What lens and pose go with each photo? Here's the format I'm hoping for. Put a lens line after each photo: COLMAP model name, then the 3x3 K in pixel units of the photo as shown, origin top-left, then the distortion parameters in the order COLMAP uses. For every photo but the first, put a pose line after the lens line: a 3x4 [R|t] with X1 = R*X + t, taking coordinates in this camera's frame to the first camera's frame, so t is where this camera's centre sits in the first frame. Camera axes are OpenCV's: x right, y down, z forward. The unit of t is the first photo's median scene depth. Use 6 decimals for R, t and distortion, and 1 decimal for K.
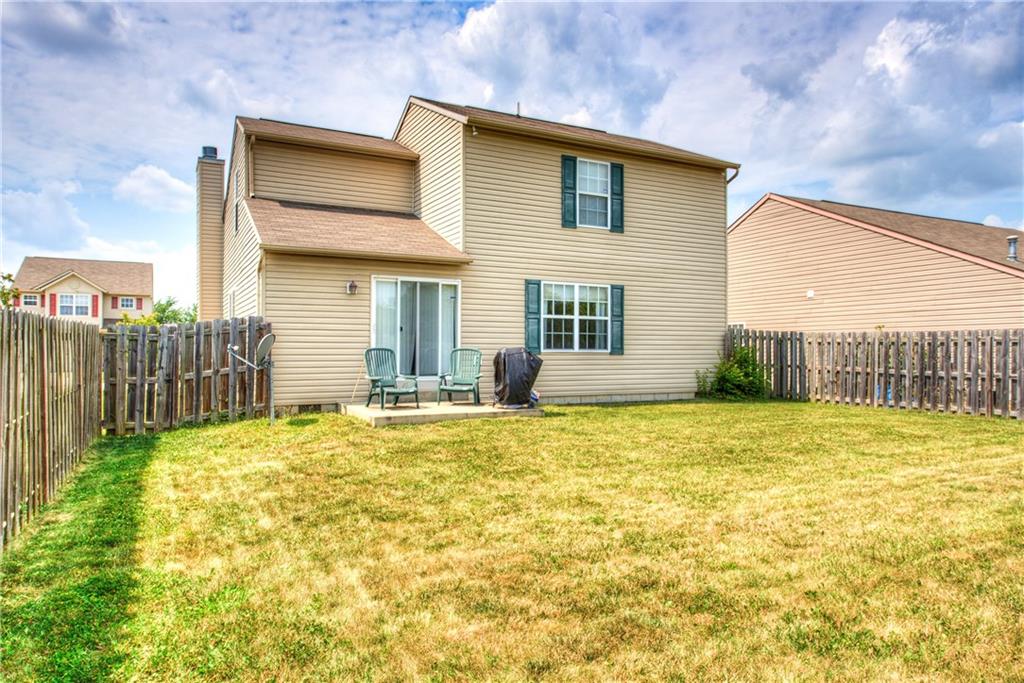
lens RADIAL K [[667.9, 0, 512.0], [0, 667.9, 341.5], [0, 0, 1]] dist [0.001848, -0.002147]
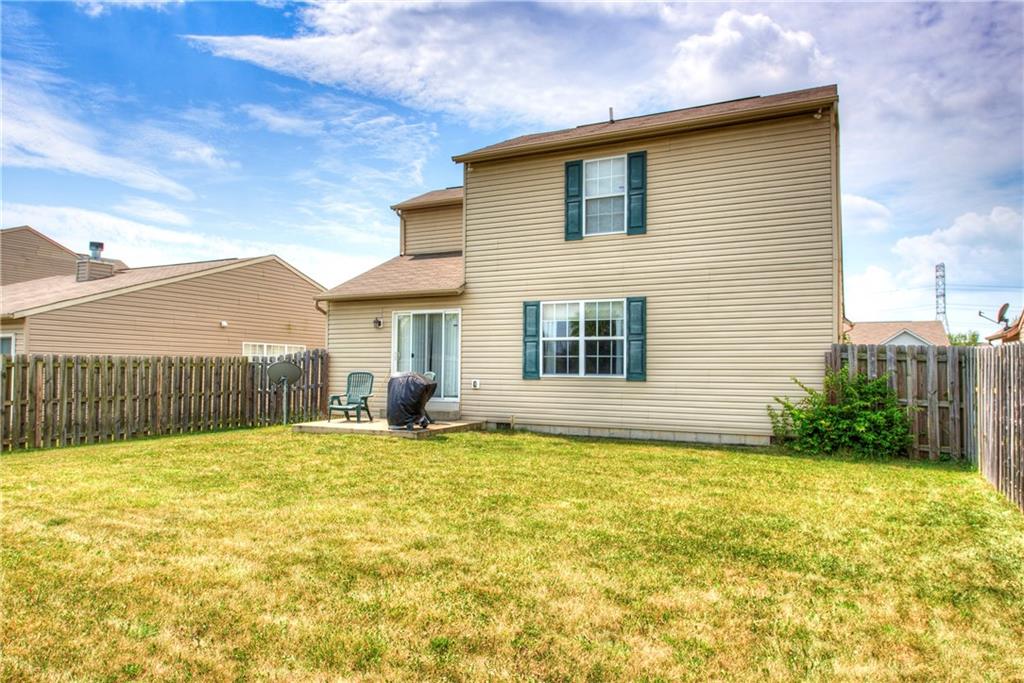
lens RADIAL K [[667.9, 0, 512.0], [0, 667.9, 341.5], [0, 0, 1]] dist [0.001848, -0.002147]
pose [[0.585668, -0.033145, -0.809873, 0.761077], [0.005433, 0.999302, -0.036969, 0.000495], [0.810533, 0.017251, 0.585439, 0.401336]]
